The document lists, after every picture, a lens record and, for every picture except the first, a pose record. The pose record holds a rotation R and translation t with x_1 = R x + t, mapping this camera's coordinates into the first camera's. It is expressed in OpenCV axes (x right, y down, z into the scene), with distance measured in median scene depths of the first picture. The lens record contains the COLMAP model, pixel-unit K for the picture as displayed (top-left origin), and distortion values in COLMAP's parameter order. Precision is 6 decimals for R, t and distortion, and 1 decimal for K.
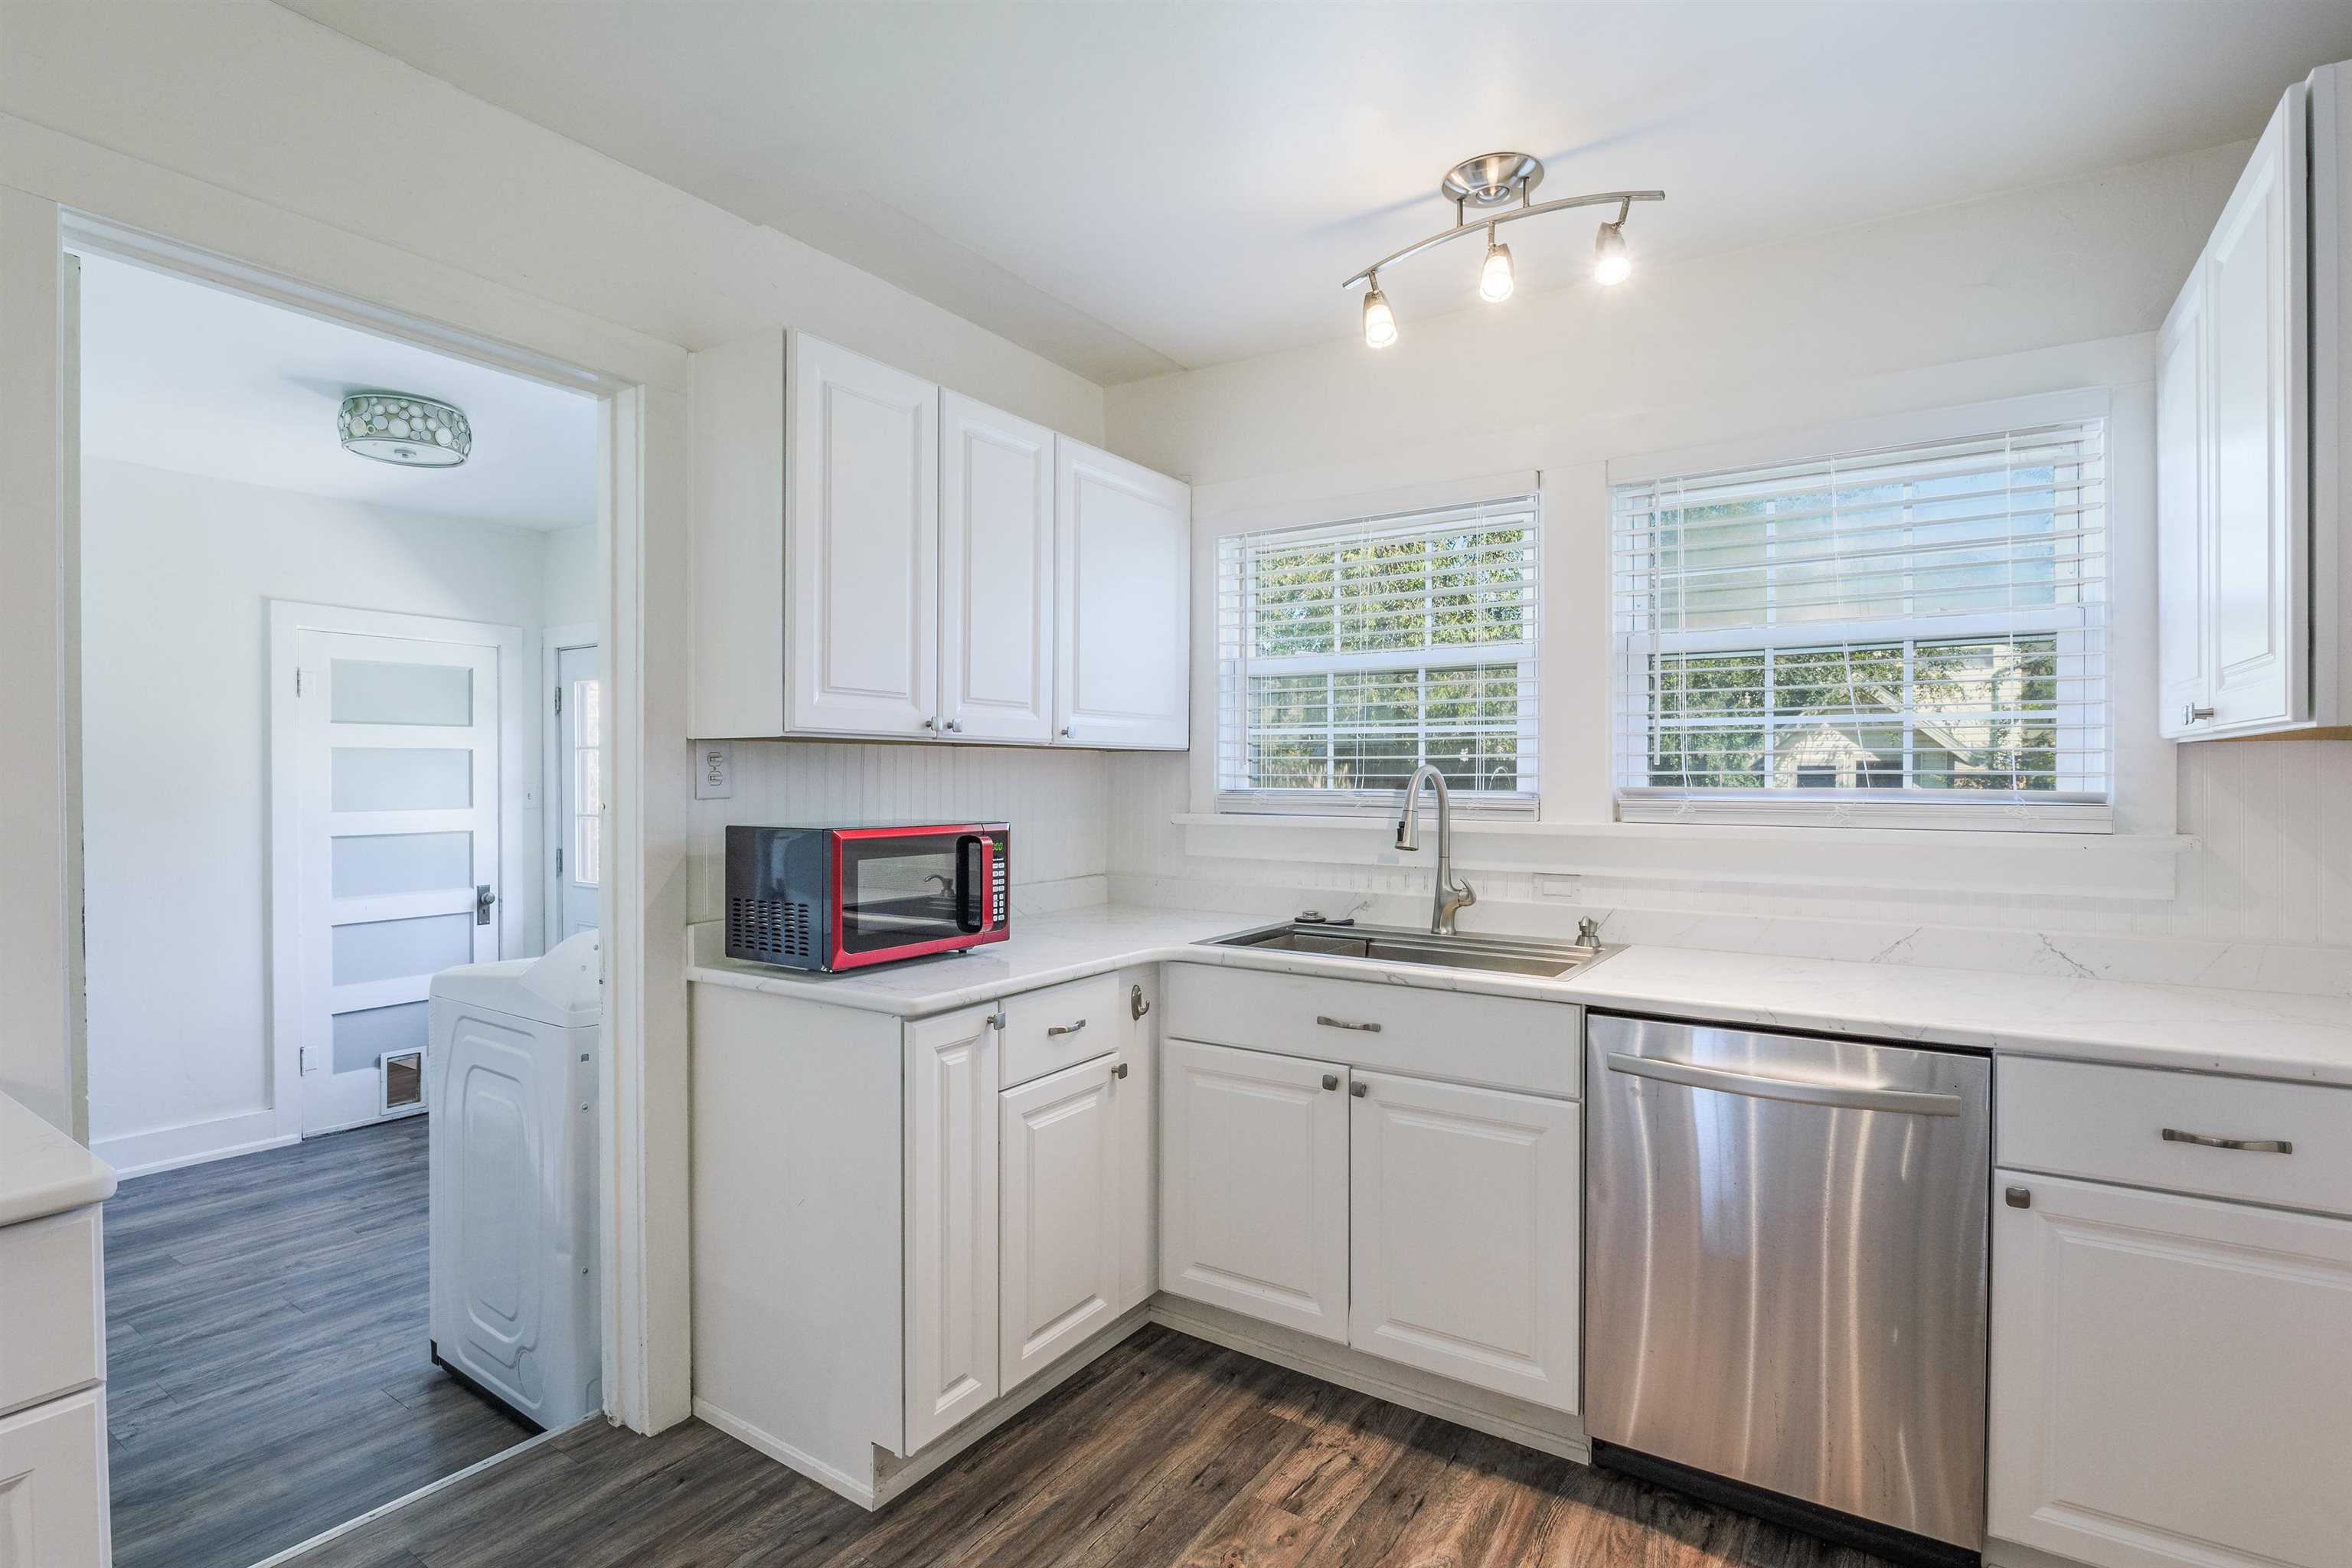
lens RADIAL K [[1136.0, 0, 1166.4], [0, 1136.0, 783.5], [0, 0, 1]] dist [-0.007939, -0.004329]
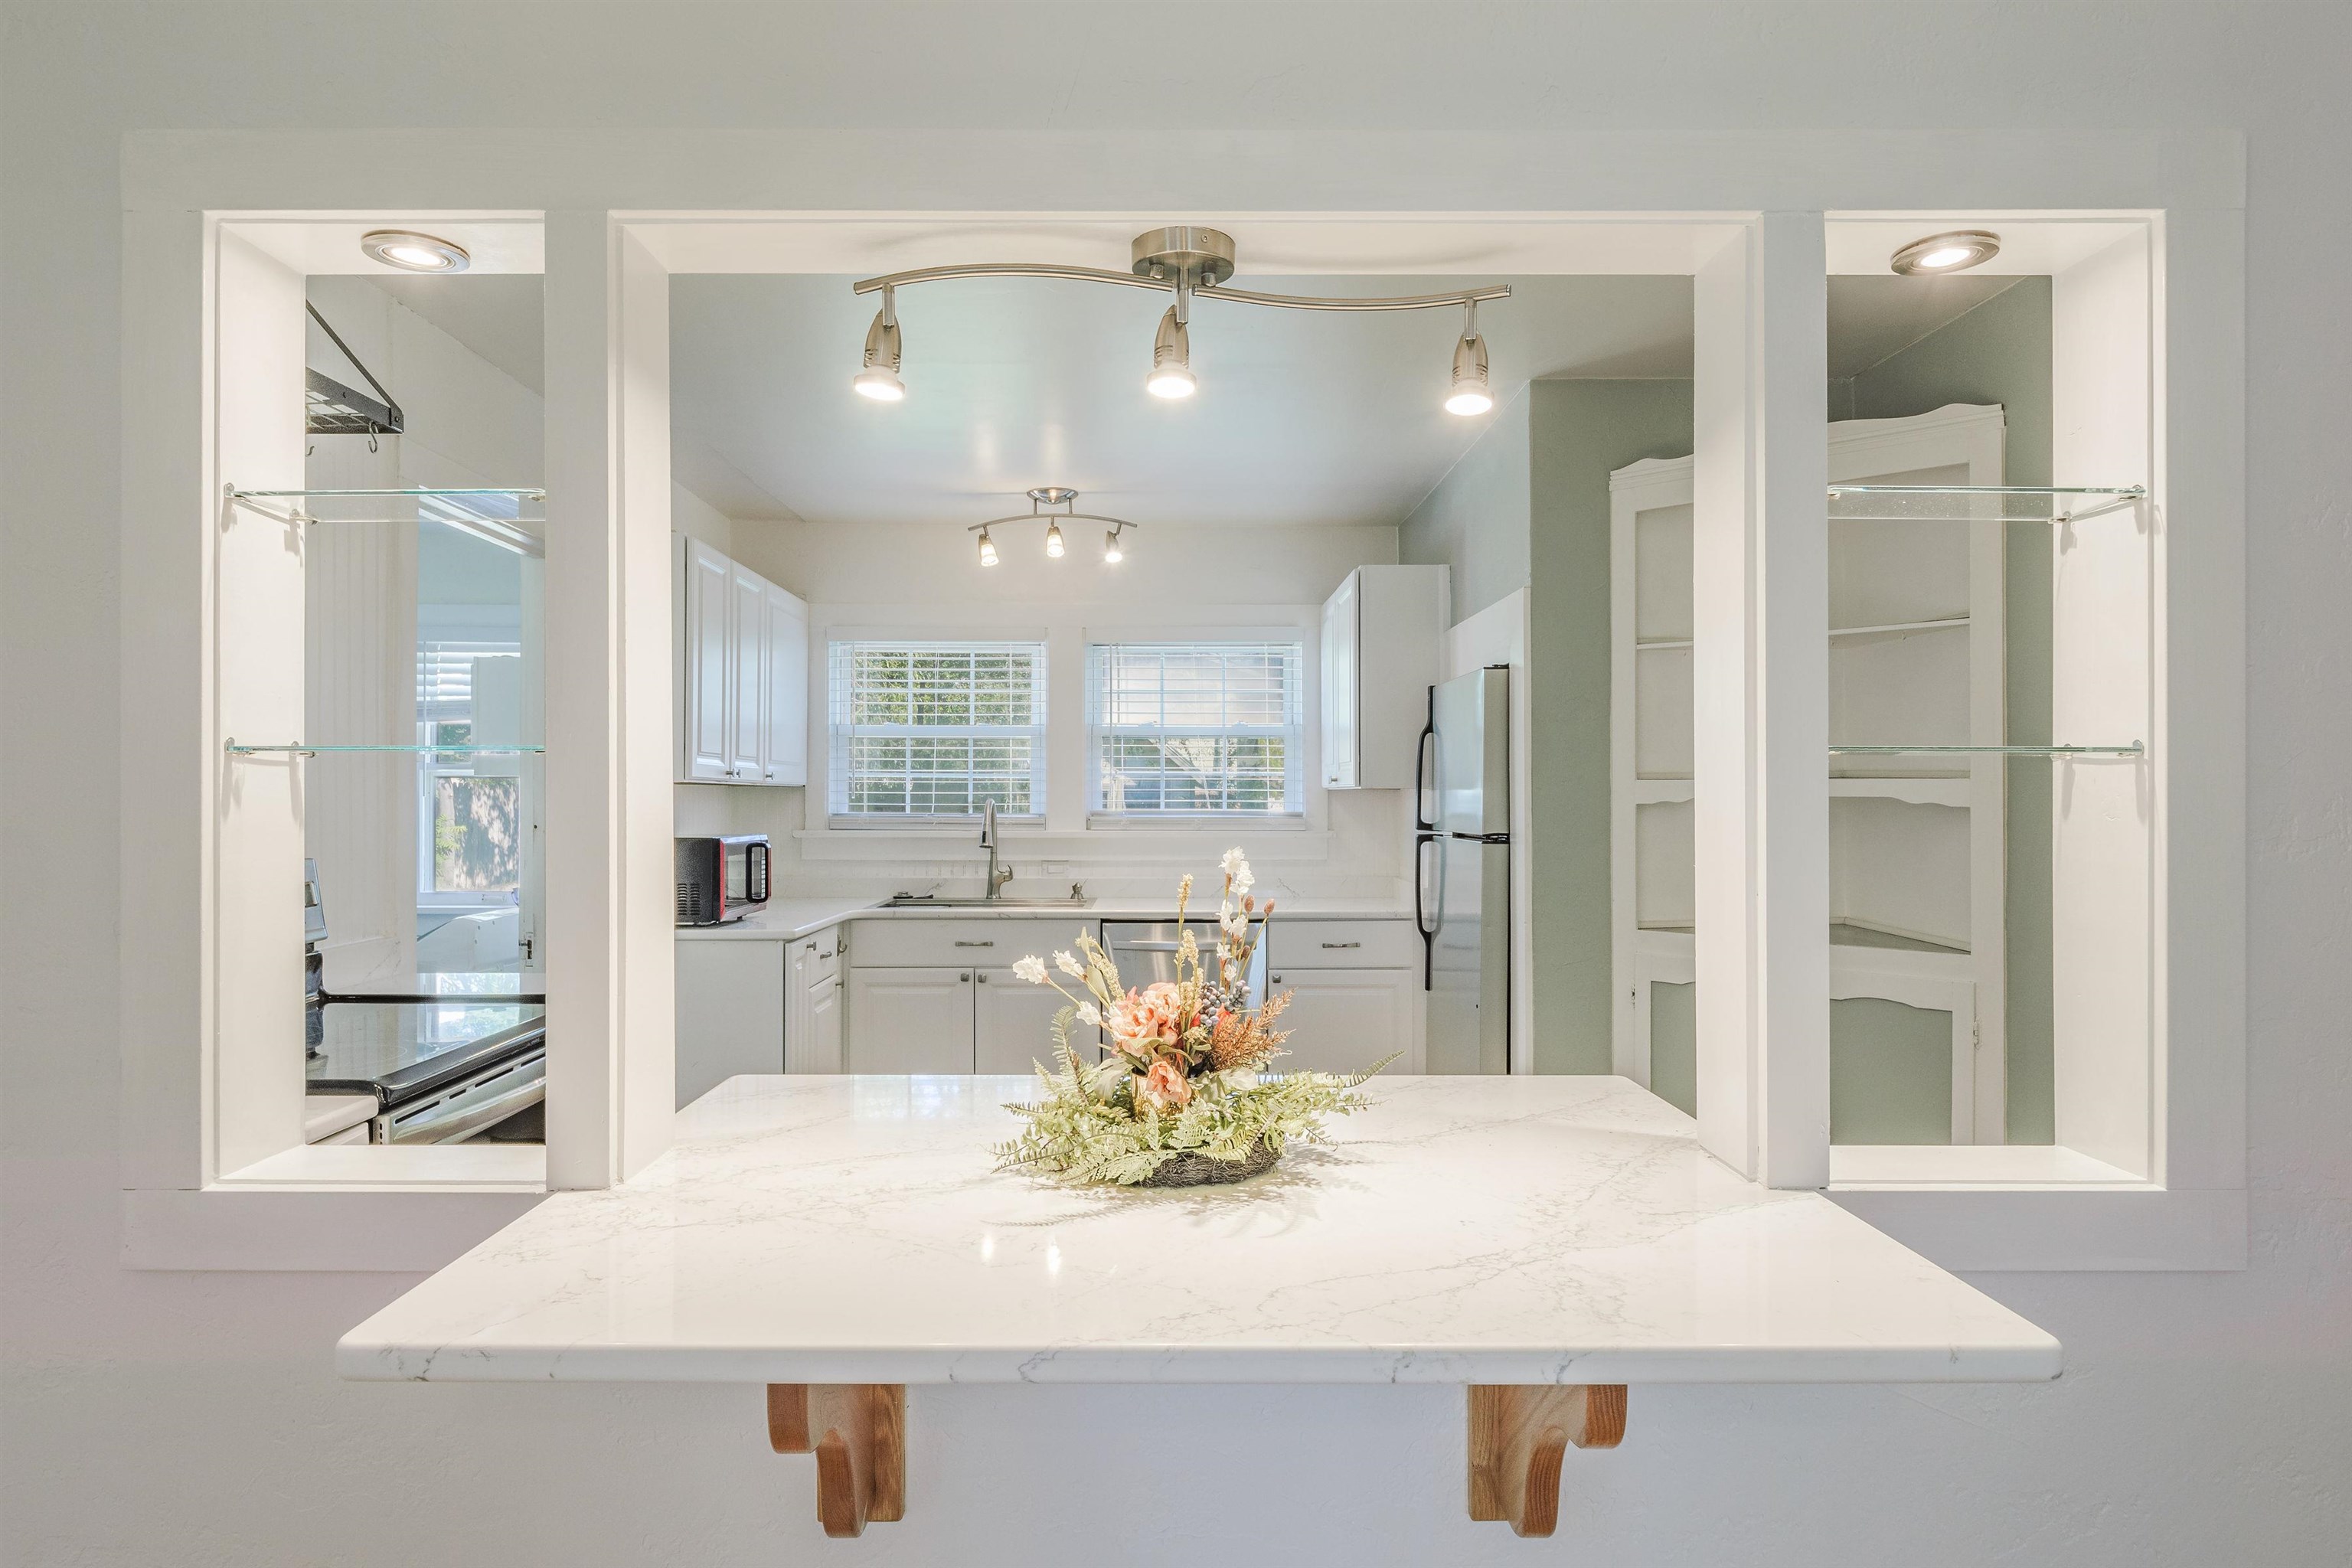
lens RADIAL K [[1324.1, 0, 1147.2], [0, 1324.1, 796.1], [0, 0, 1]] dist [0.009076, 0.000387]
pose [[0.835390, 0.000438, 0.549657, -0.732786], [0.003608, 0.999974, -0.006280, -0.006620], [-0.549646, 0.007230, 0.835367, -0.865128]]
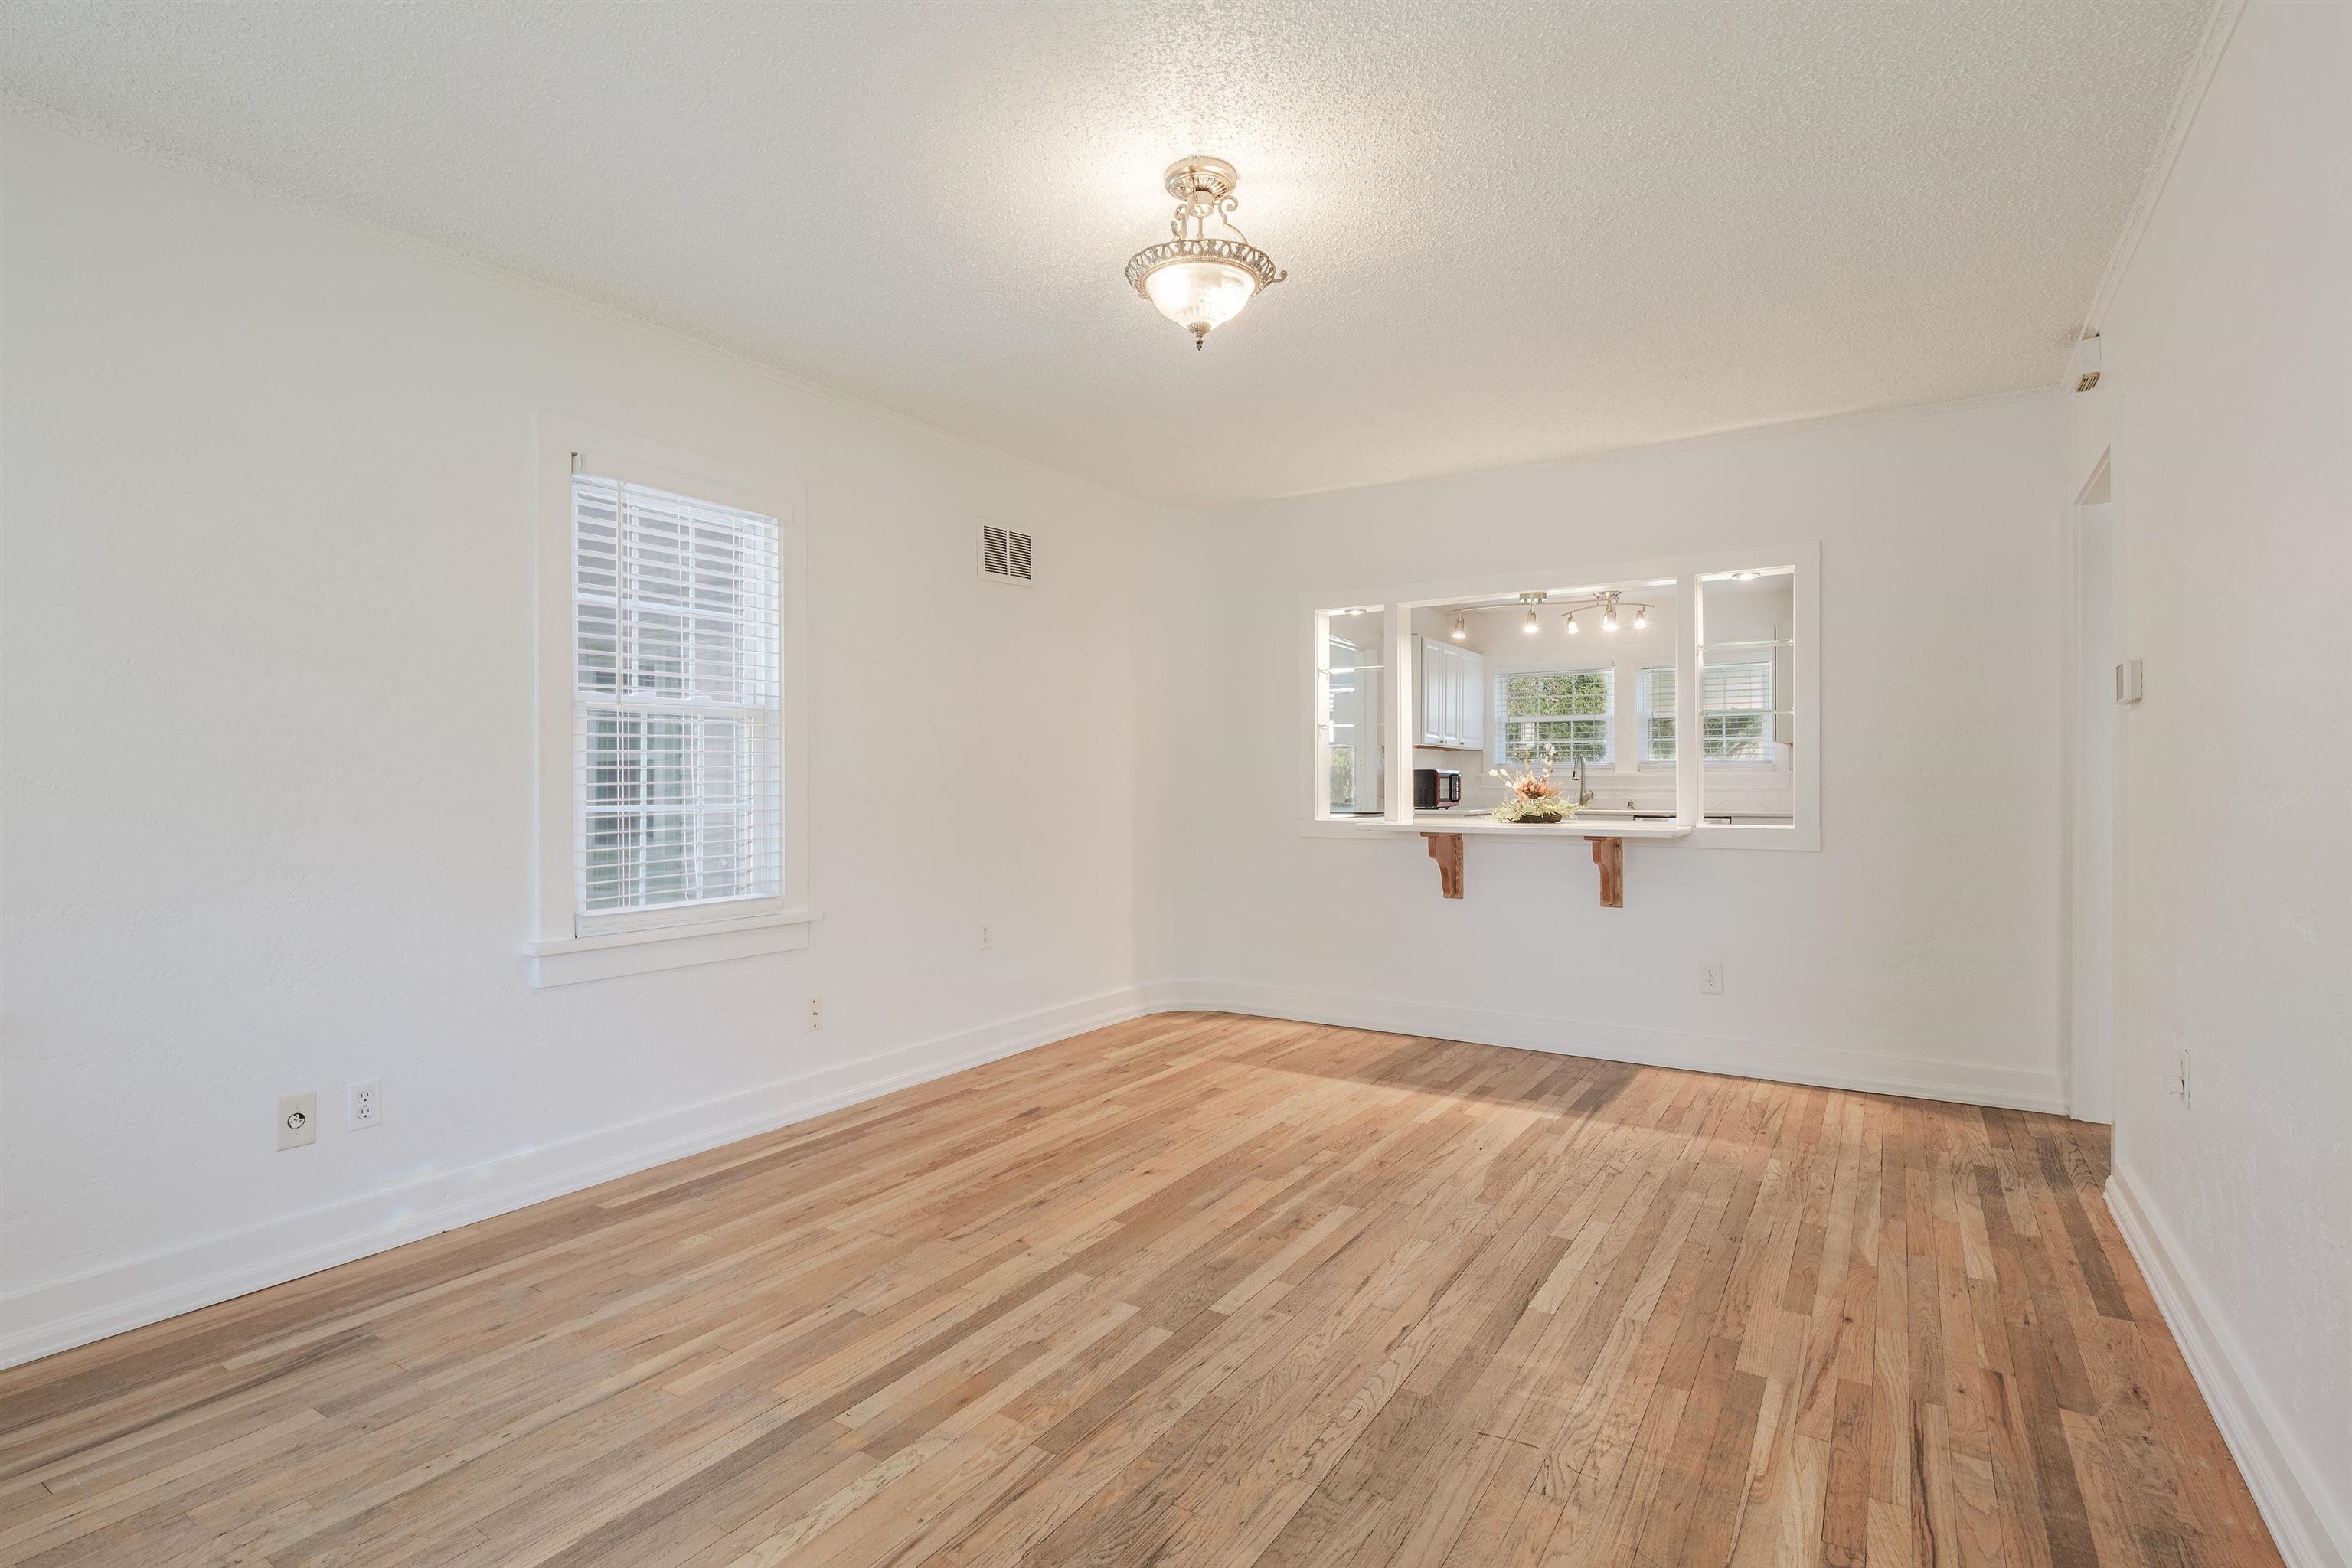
lens RADIAL K [[1136.0, 0, 1161.0], [0, 1136.0, 787.1], [0, 0, 1]] dist [-0.007939, -0.004329]
pose [[0.999948, -0.002224, 0.009910, -1.081869], [0.002270, 0.999987, -0.004606, 0.098299], [-0.009899, 0.004628, 0.999940, -2.405974]]
